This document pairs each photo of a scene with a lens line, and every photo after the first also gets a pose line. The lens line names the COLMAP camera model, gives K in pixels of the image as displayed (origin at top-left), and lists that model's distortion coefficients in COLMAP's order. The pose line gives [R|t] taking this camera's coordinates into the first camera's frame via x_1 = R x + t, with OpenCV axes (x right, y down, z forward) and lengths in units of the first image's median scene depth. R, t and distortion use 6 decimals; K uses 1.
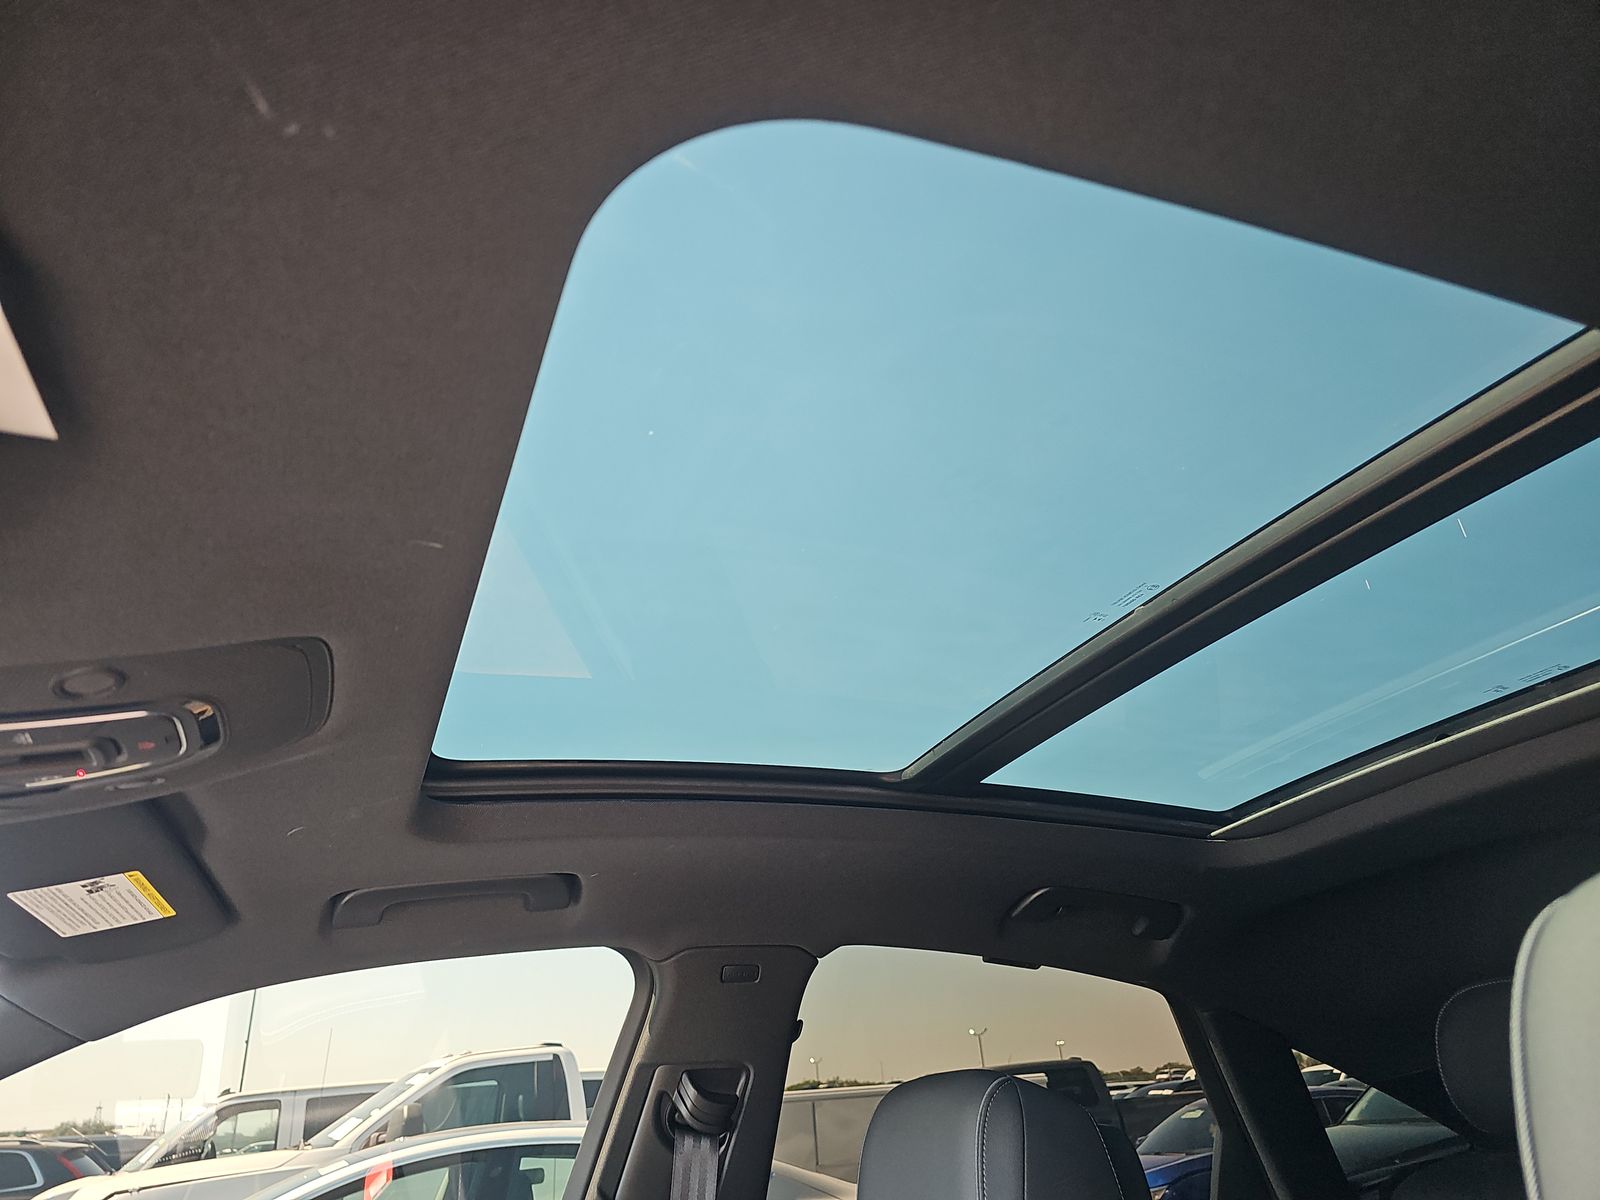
lens RADIAL K [[1085.4, 0, 759.8], [0, 1085.4, 611.3], [0, 0, 1]] dist [0.000836, -0.003593]
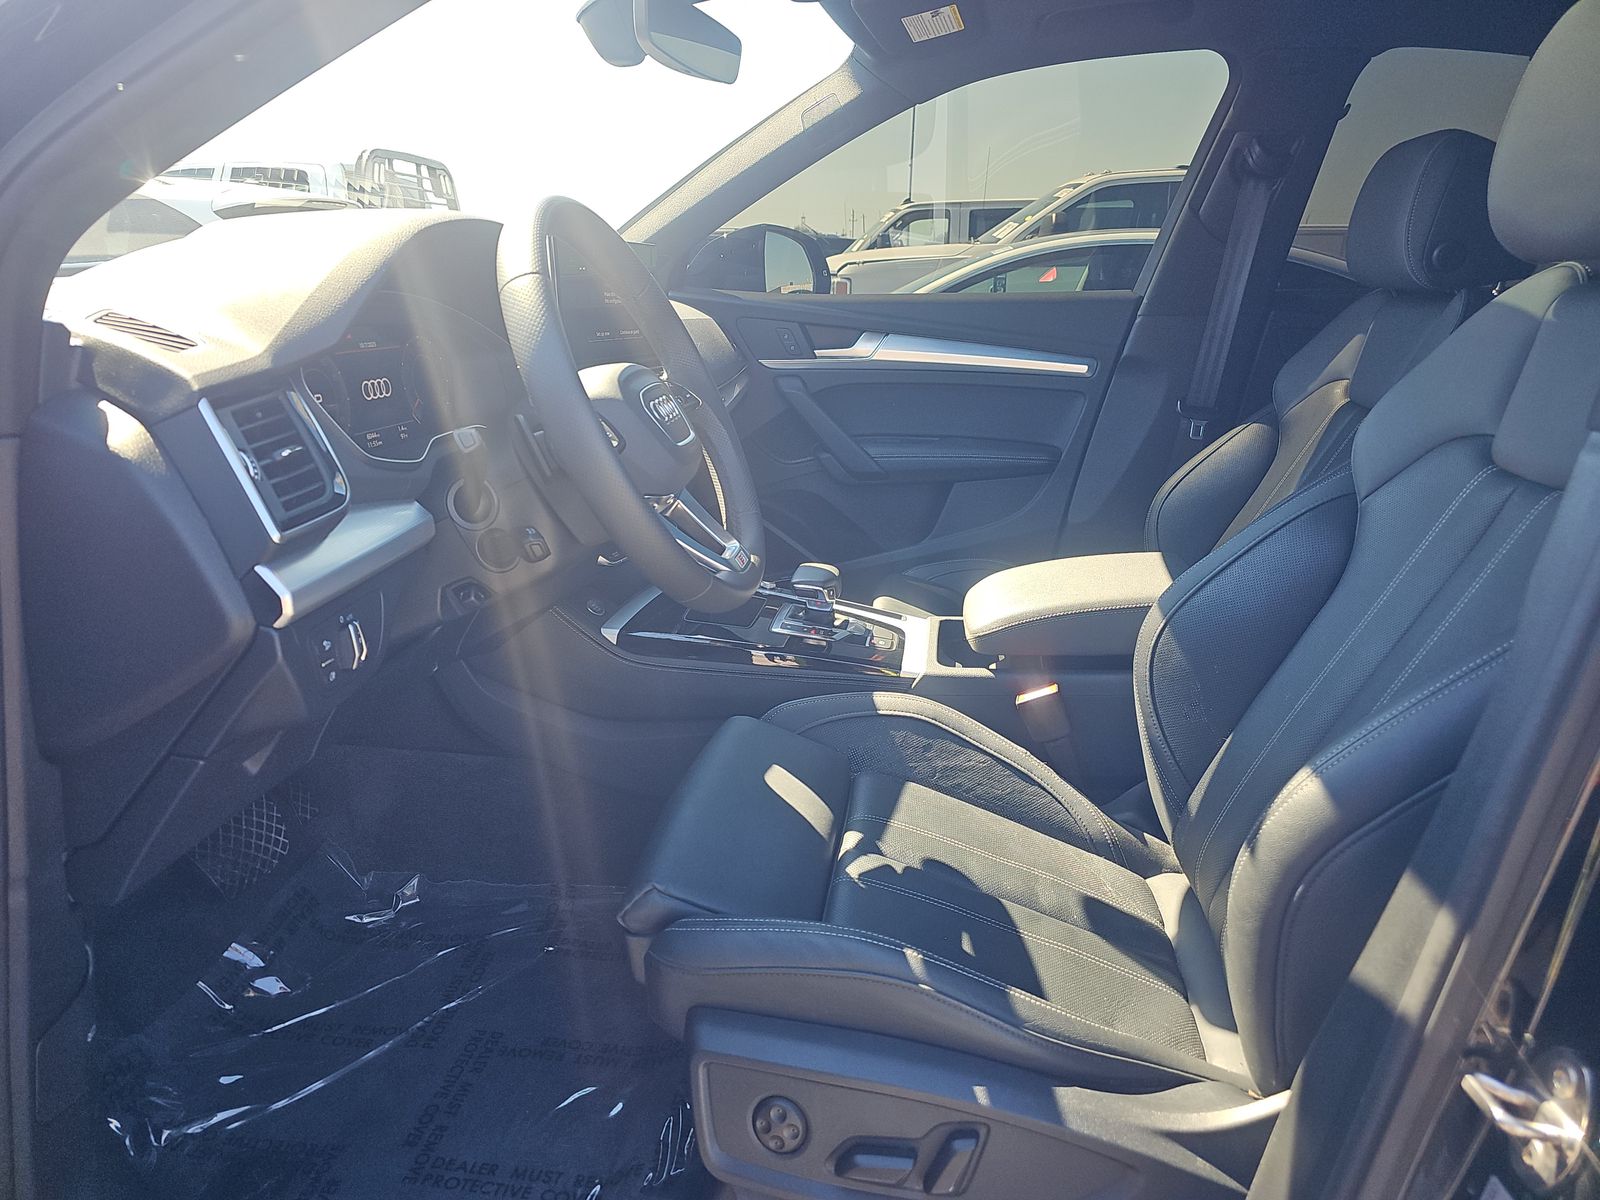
lens RADIAL K [[1076.3, 0, 800.0], [0, 1076.3, 600.0], [0, 0, 1]] dist [0.002013, -0.003366]
pose [[0.874944, 0.208032, -0.437260, 0.038058], [0.146609, 0.746818, 0.648667, -0.037521], [0.461497, -0.631654, 0.622924, -0.147335]]
